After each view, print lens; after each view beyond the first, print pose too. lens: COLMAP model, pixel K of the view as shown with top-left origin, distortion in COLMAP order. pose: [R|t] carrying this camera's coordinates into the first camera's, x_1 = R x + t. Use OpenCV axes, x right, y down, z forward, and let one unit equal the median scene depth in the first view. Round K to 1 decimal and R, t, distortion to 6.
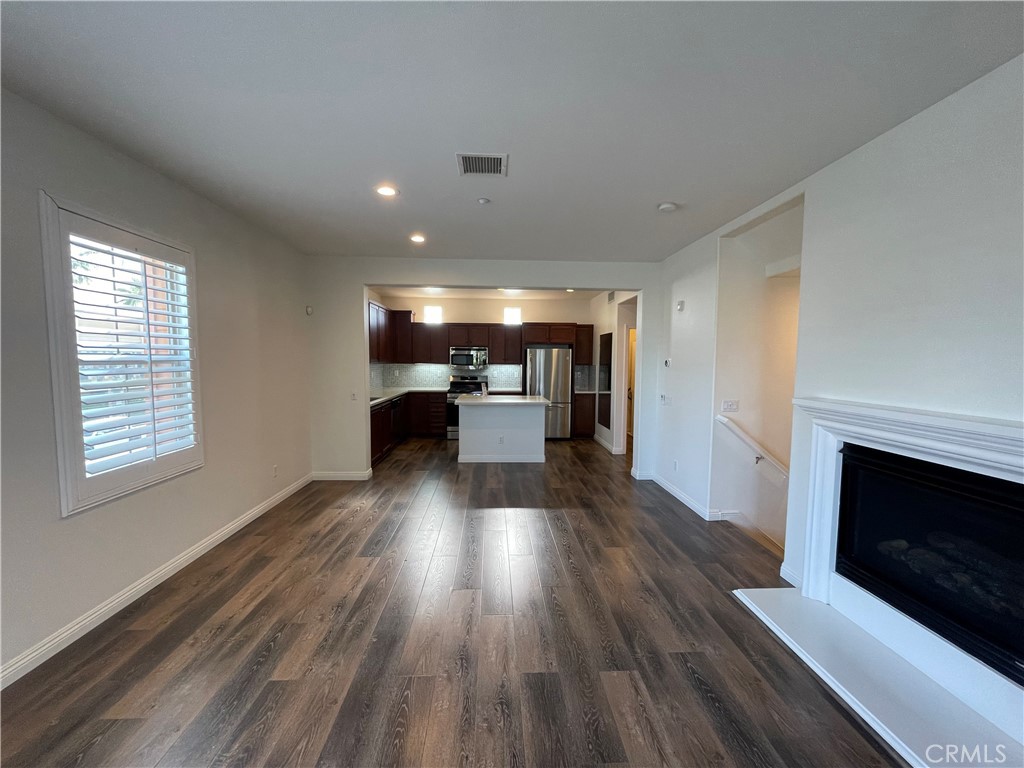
lens RADIAL K [[412.6, 0, 509.6], [0, 412.6, 388.7], [0, 0, 1]] dist [-0.003237, 0.000011]
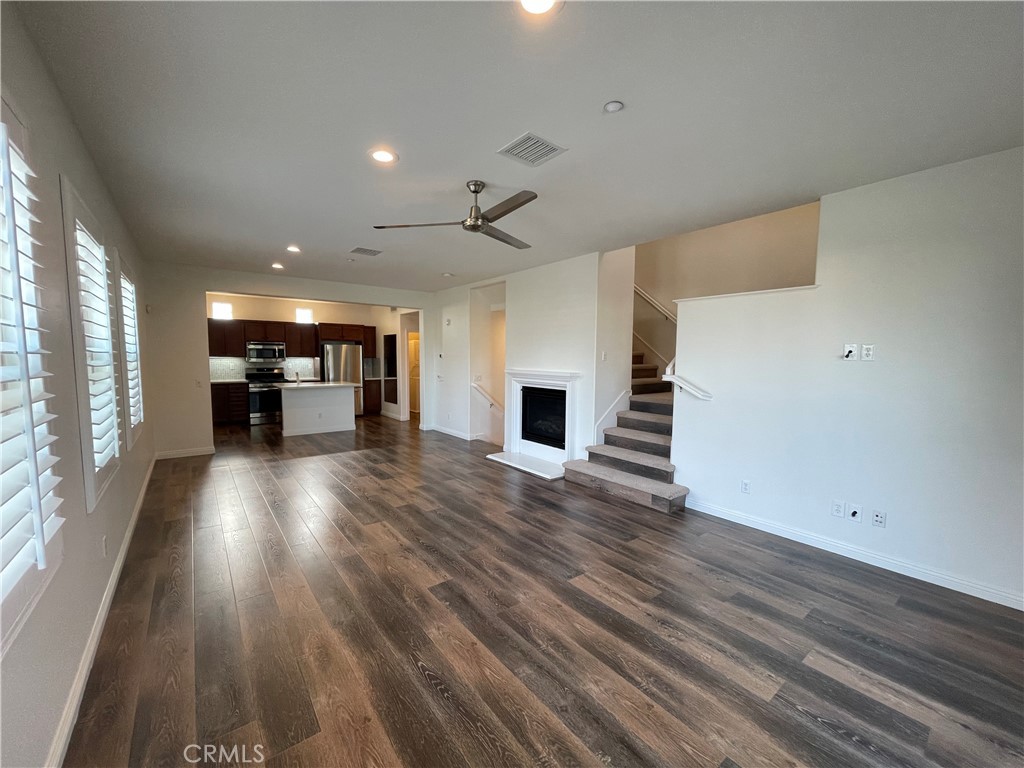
lens RADIAL K [[412.6, 0, 509.6], [0, 412.6, 388.7], [0, 0, 1]] dist [-0.003237, 0.000011]
pose [[0.817727, -0.046577, 0.573719, -0.277477], [0.038726, 0.998914, 0.025901, 0.030281], [-0.574302, 0.001038, 0.818643, -0.405443]]
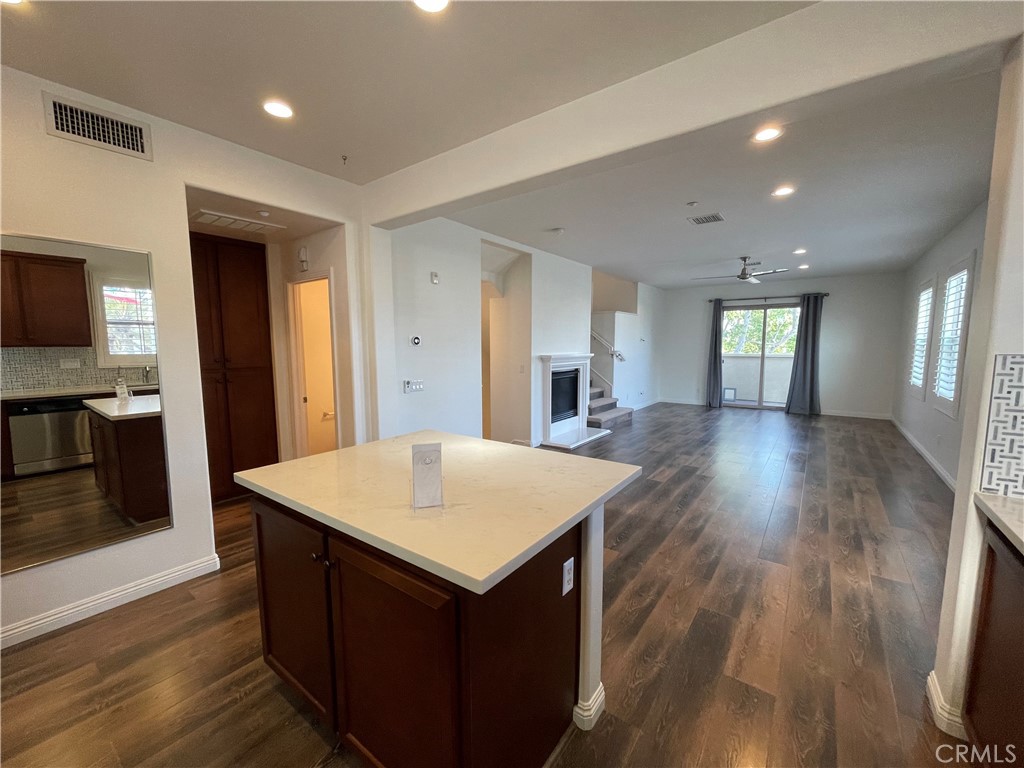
lens RADIAL K [[412.6, 0, 509.6], [0, 412.6, 388.7], [0, 0, 1]] dist [-0.003237, 0.000011]
pose [[-0.772341, -0.072488, 0.631058, -0.234407], [0.043440, 0.985114, 0.166323, -0.077719], [-0.633721, 0.155872, -0.757695, 1.217957]]
